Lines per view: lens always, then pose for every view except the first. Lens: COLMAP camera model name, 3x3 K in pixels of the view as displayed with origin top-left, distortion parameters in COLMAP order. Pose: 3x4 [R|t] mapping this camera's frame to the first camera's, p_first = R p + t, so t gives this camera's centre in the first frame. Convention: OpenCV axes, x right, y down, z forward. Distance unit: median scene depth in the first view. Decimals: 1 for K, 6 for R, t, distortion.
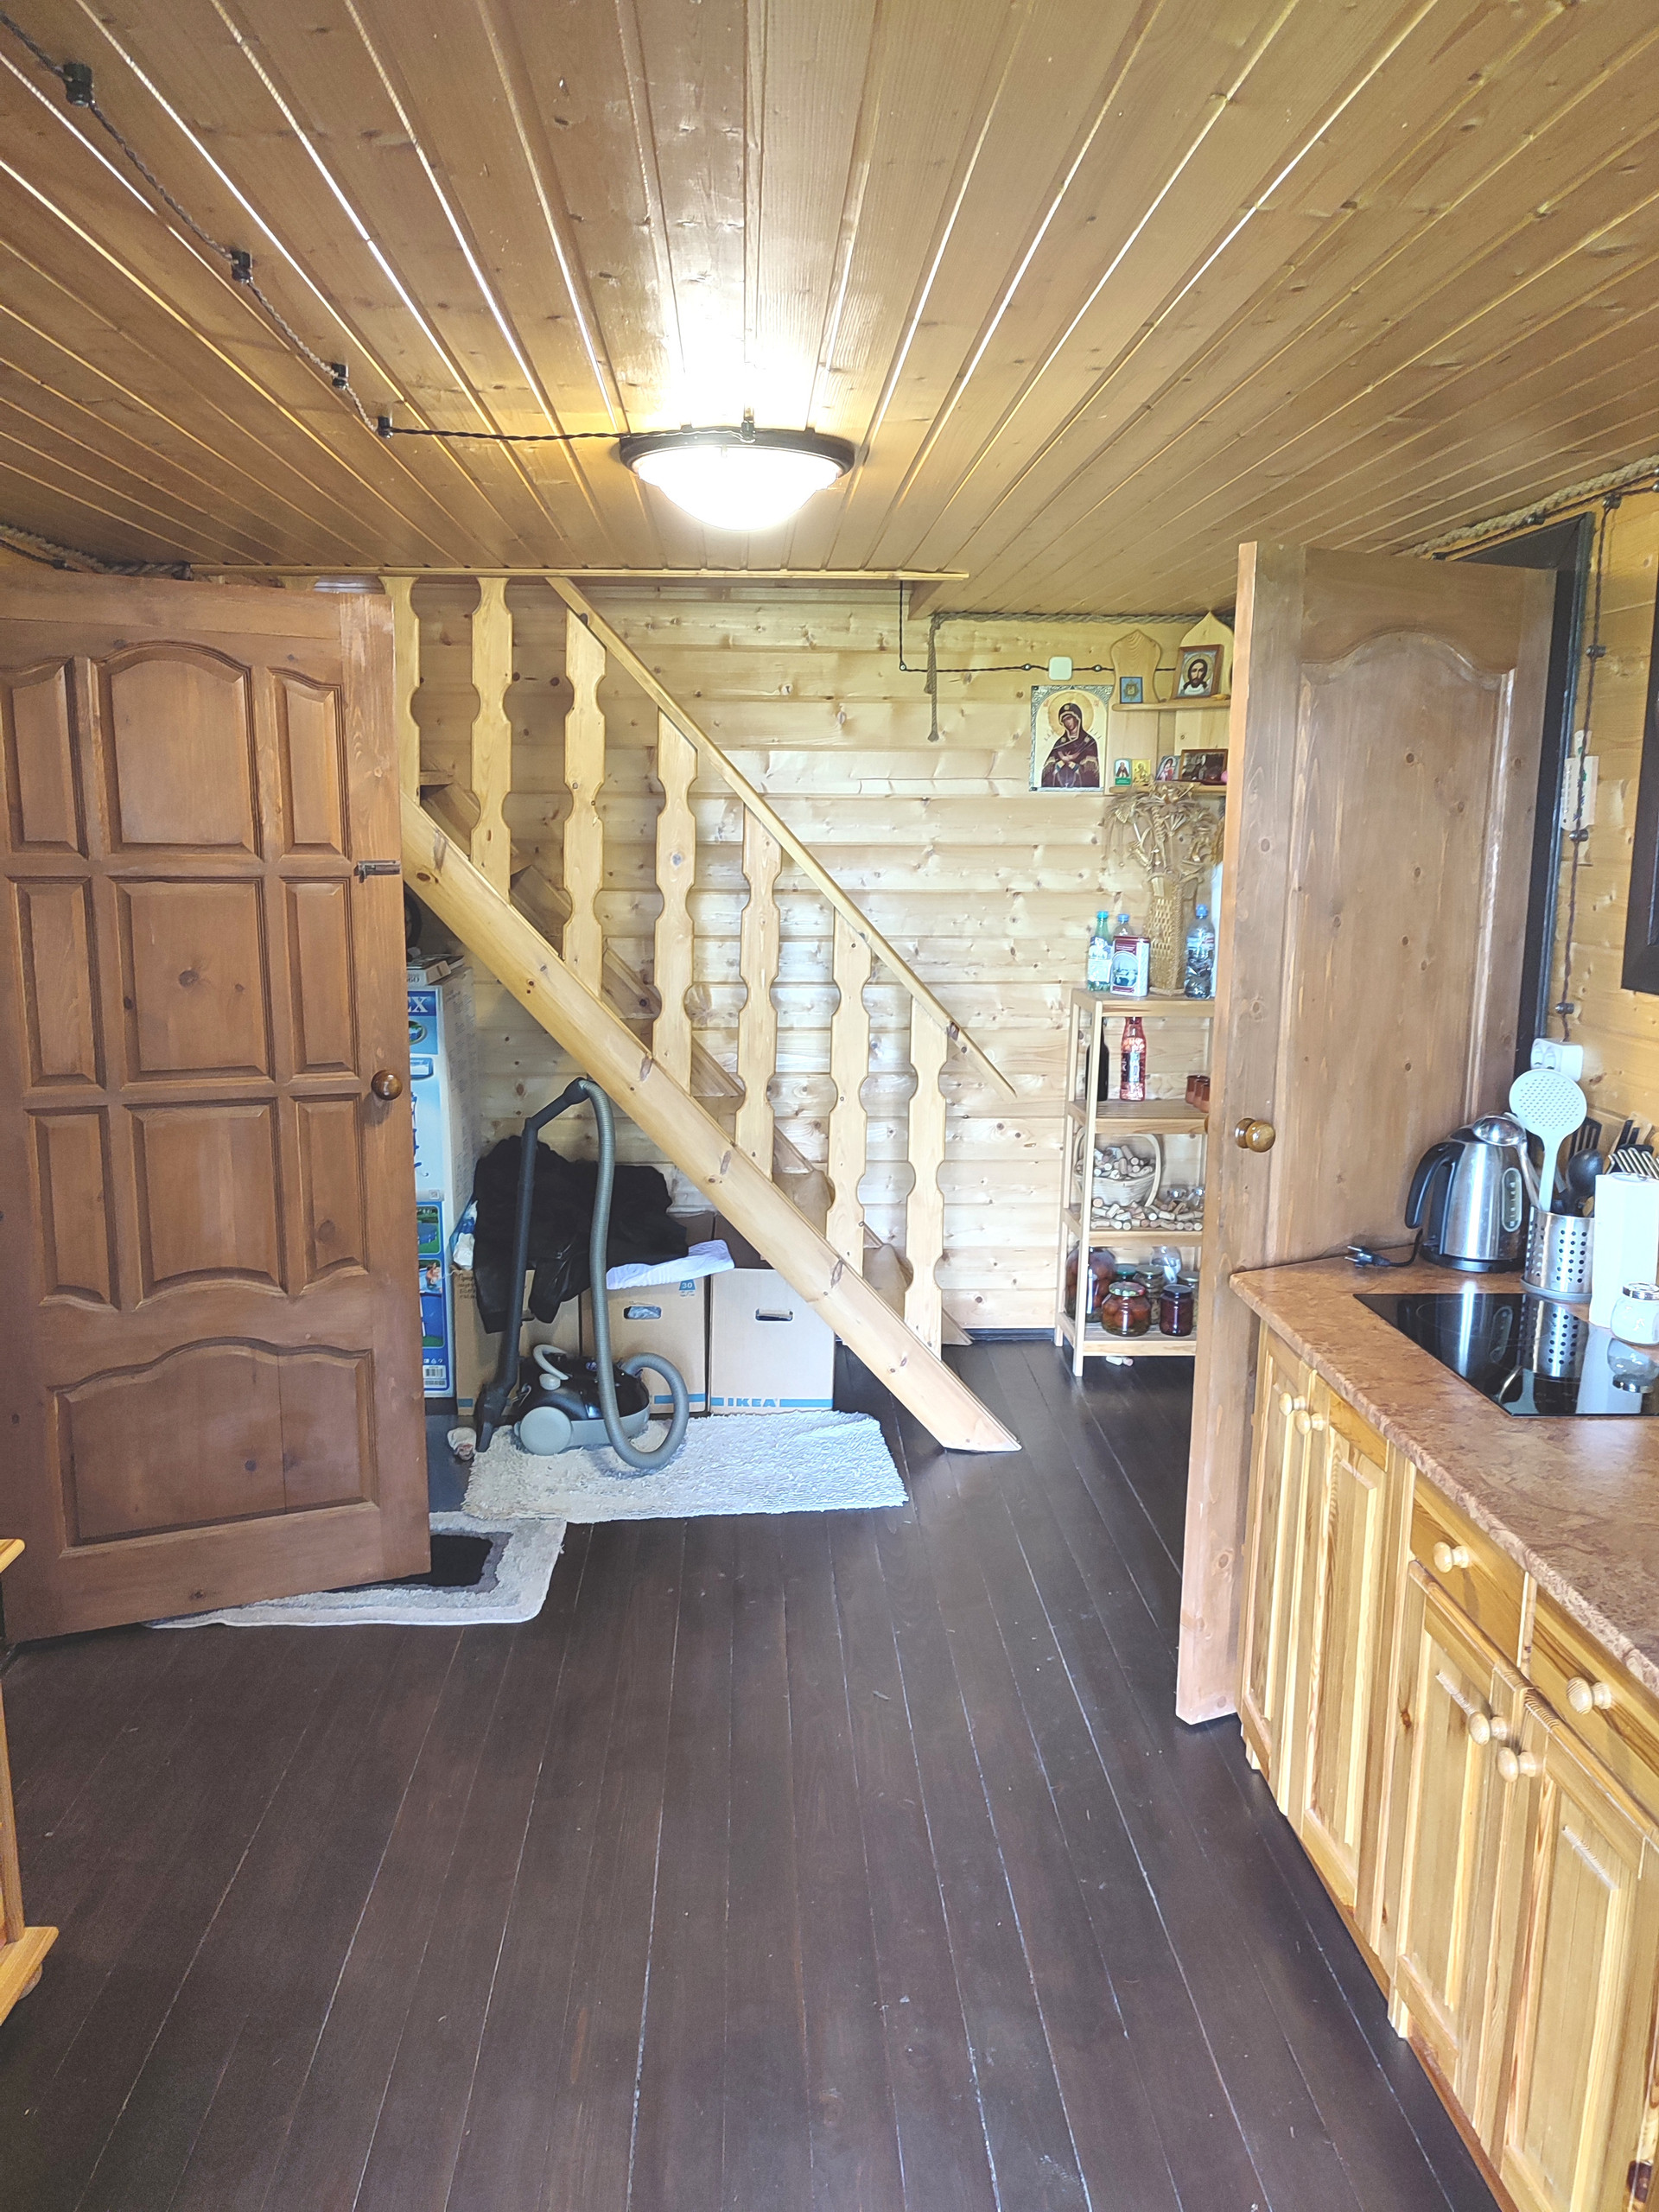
lens RADIAL K [[1655.5, 0, 832.9], [0, 1655.5, 1036.7], [0, 0, 1]] dist [0.003790, 0.001807]
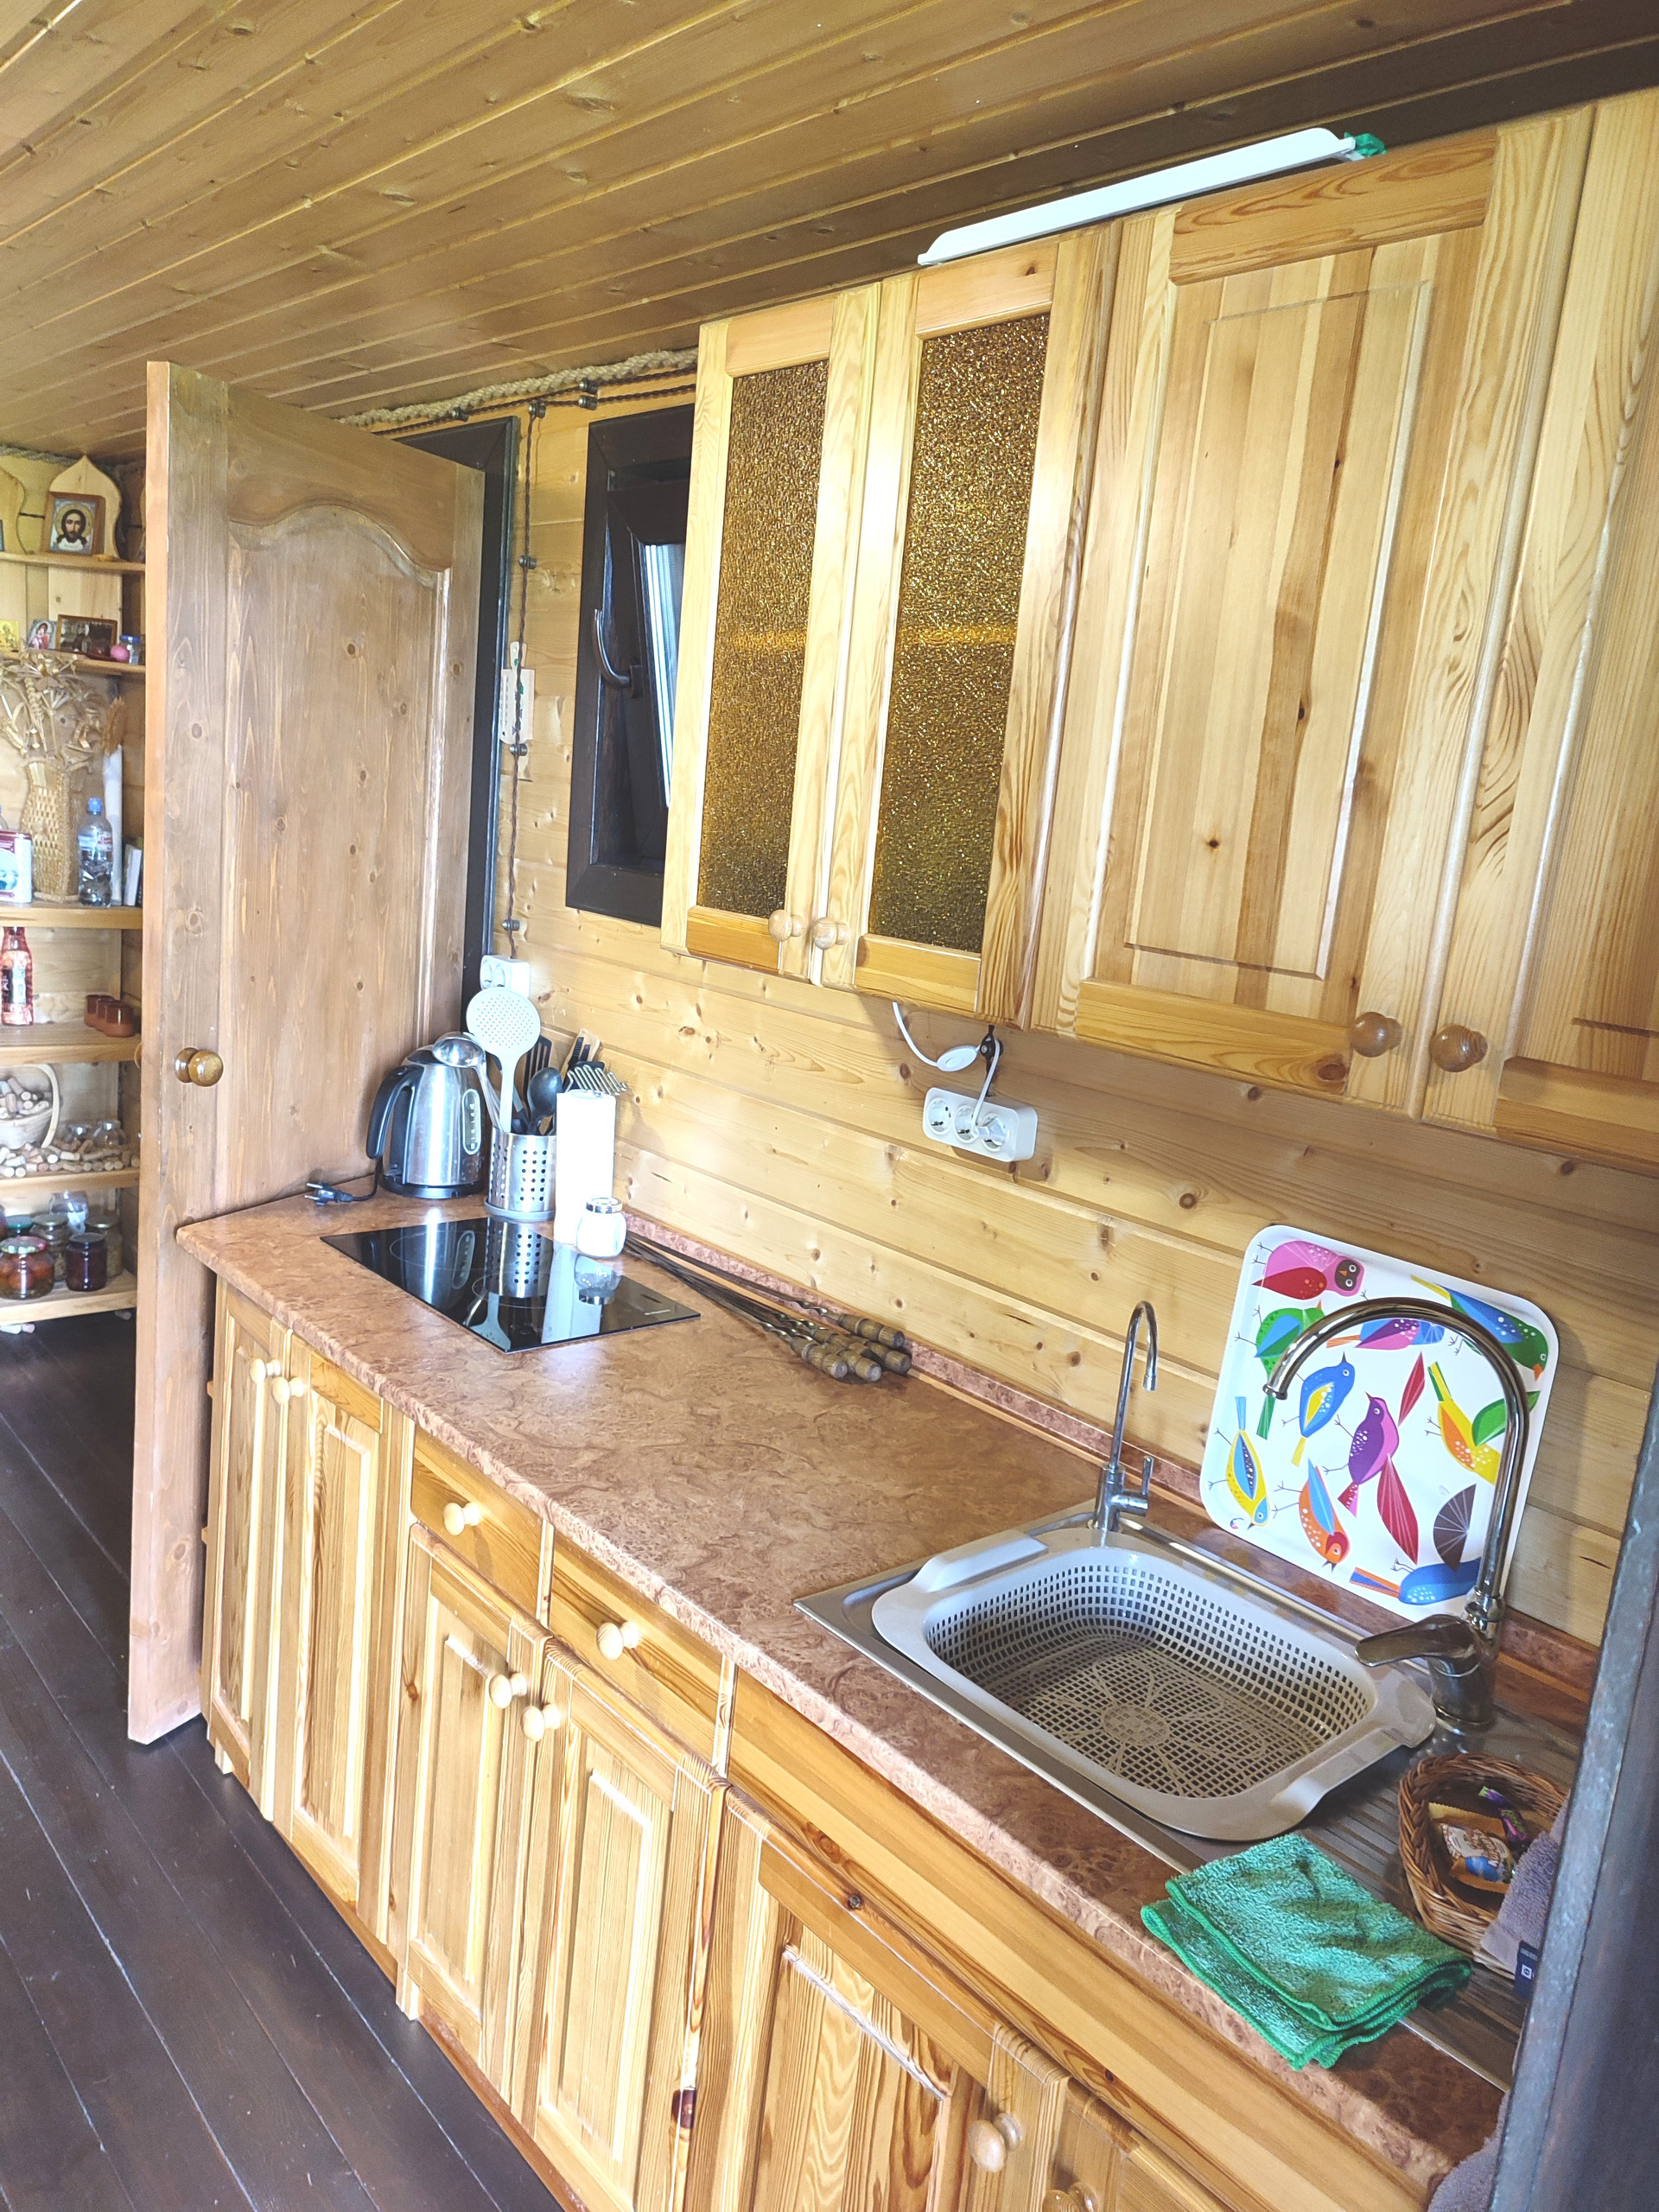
lens RADIAL K [[1594.7, 0, 825.8], [0, 1594.7, 1095.2], [0, 0, 1]] dist [0.014603, 0.006586]
pose [[0.784709, -0.053356, 0.617563, -0.007067], [-0.004570, 0.995763, 0.091838, -0.004694], [-0.619847, -0.074889, 0.781141, 0.137466]]
